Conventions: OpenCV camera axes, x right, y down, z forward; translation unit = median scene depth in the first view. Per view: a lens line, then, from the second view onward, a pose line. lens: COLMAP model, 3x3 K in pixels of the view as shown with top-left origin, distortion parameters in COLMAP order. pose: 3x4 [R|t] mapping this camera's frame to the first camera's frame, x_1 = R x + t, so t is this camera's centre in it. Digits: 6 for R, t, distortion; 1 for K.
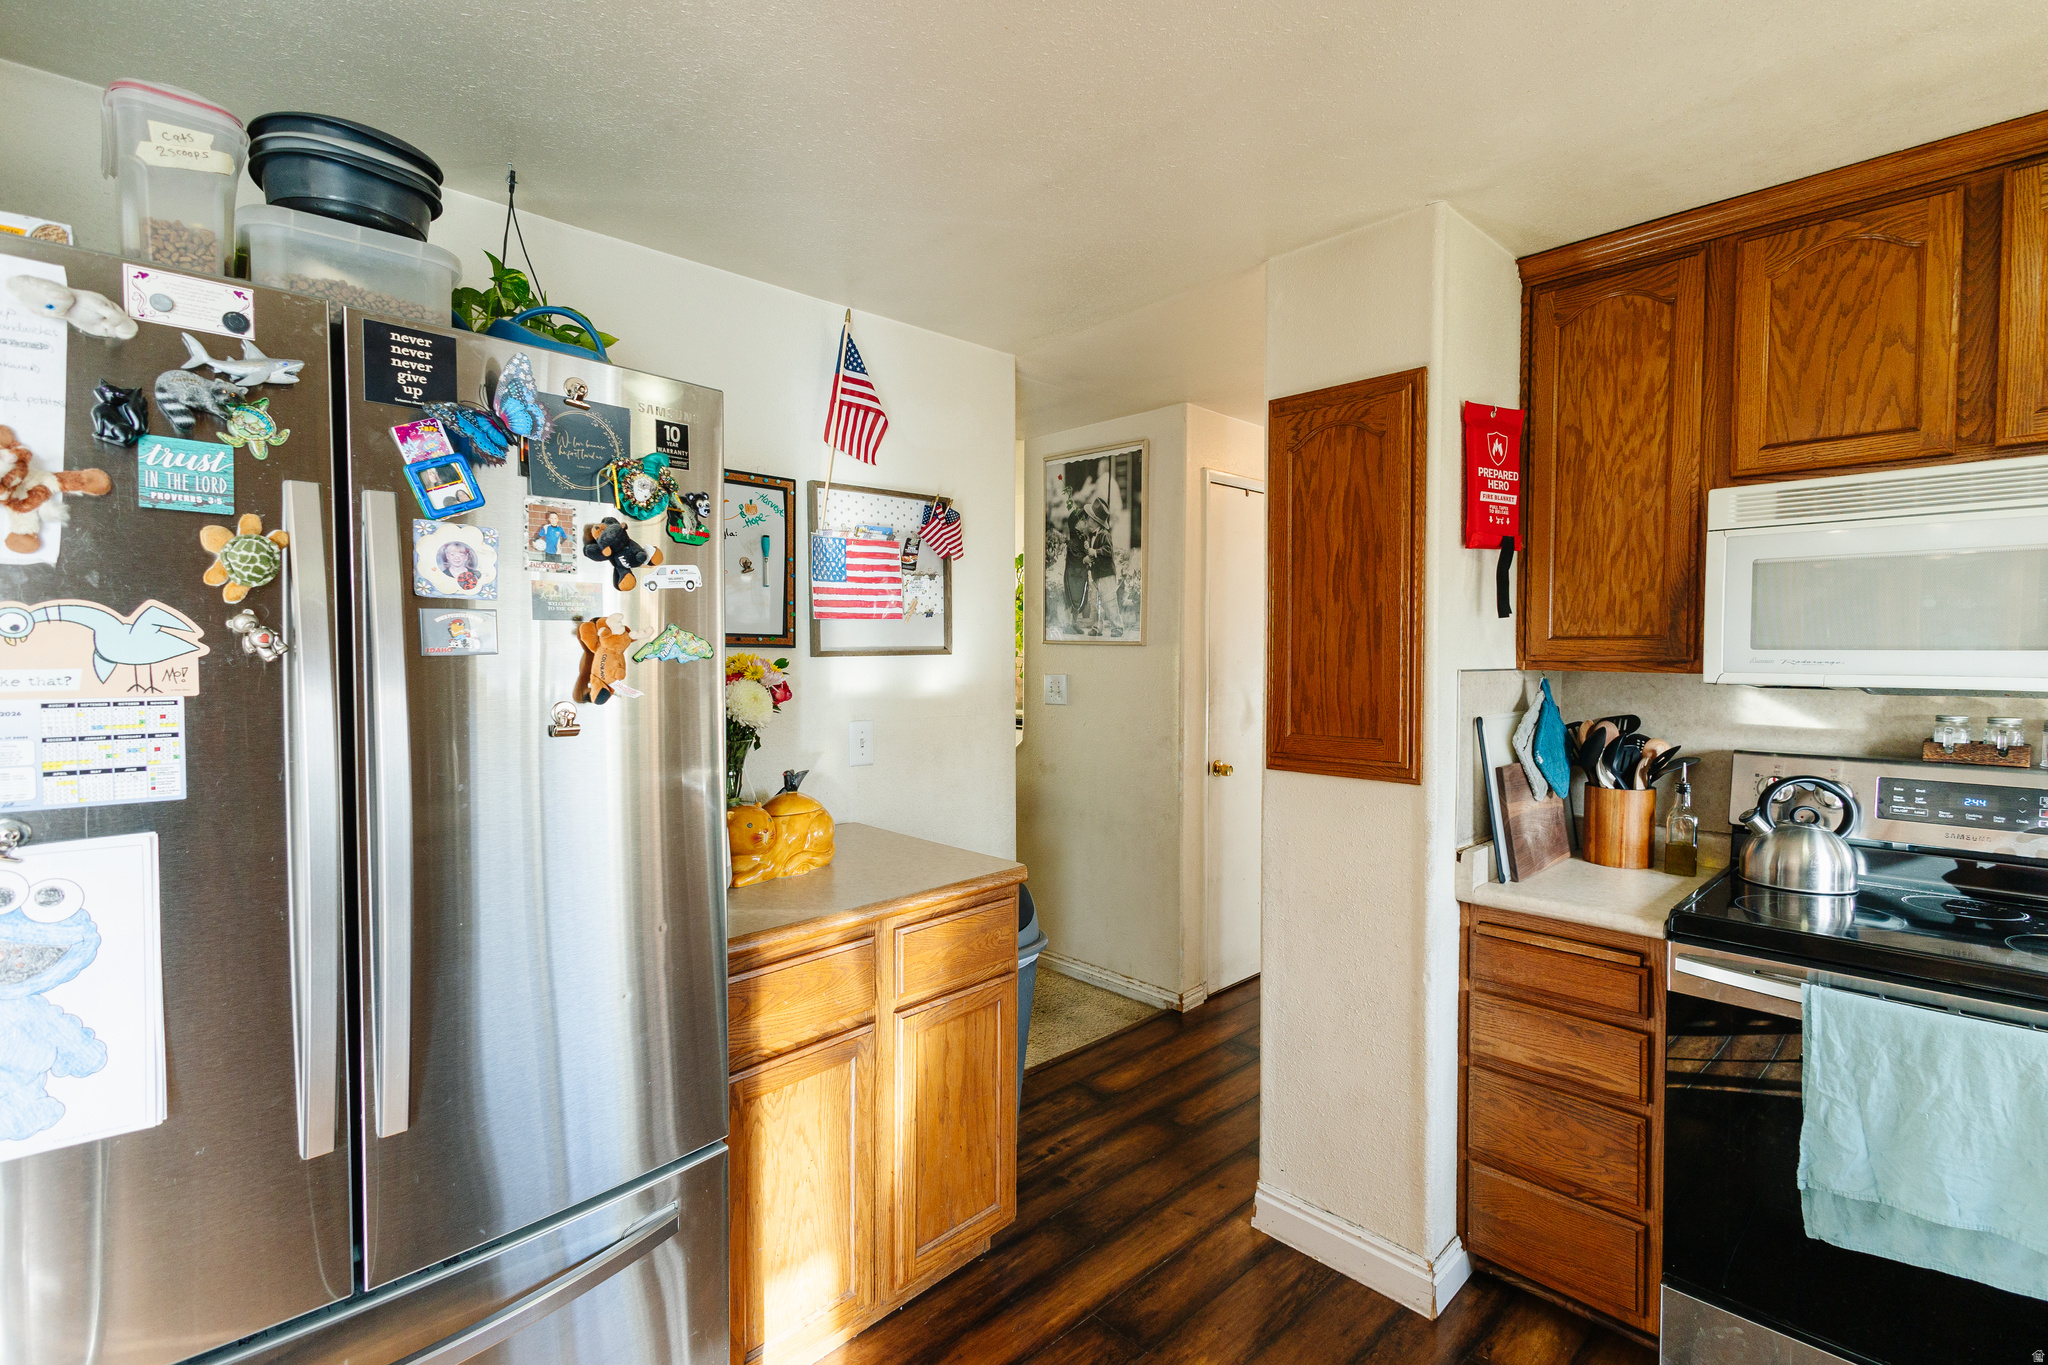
lens RADIAL K [[937.7, 0, 1028.6], [0, 937.7, 678.4], [0, 0, 1]] dist [0.001132, -0.000269]
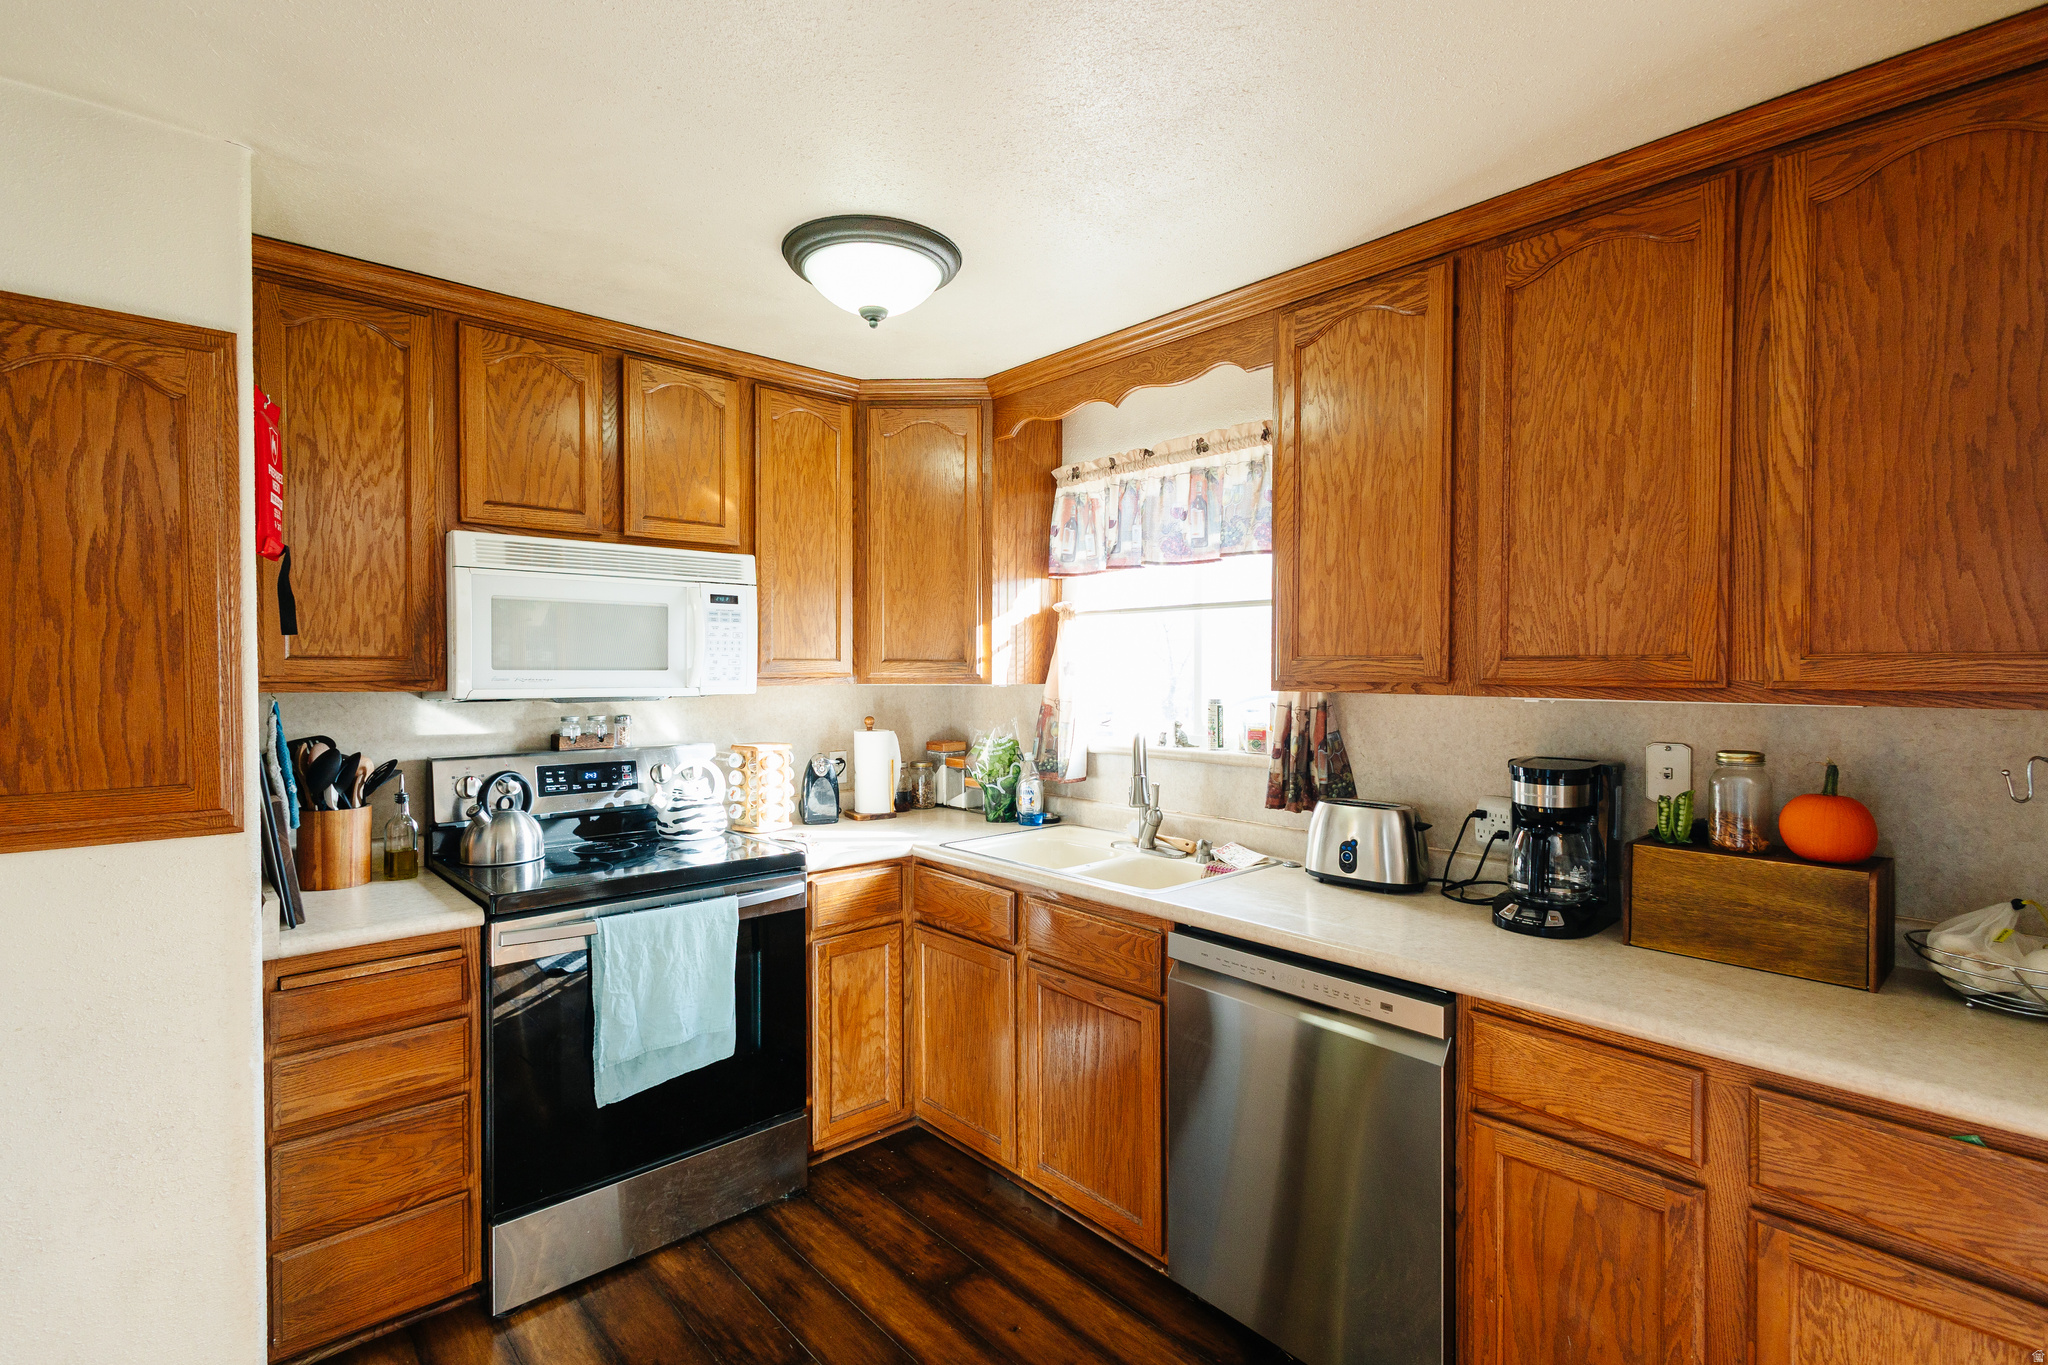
lens RADIAL K [[937.7, 0, 1028.6], [0, 937.7, 678.4], [0, 0, 1]] dist [0.001132, -0.000269]
pose [[0.019737, -0.010151, 0.999754, -0.387297], [0.029919, 0.999507, 0.009558, -0.009953], [-0.999357, 0.029723, 0.020031, 0.269389]]
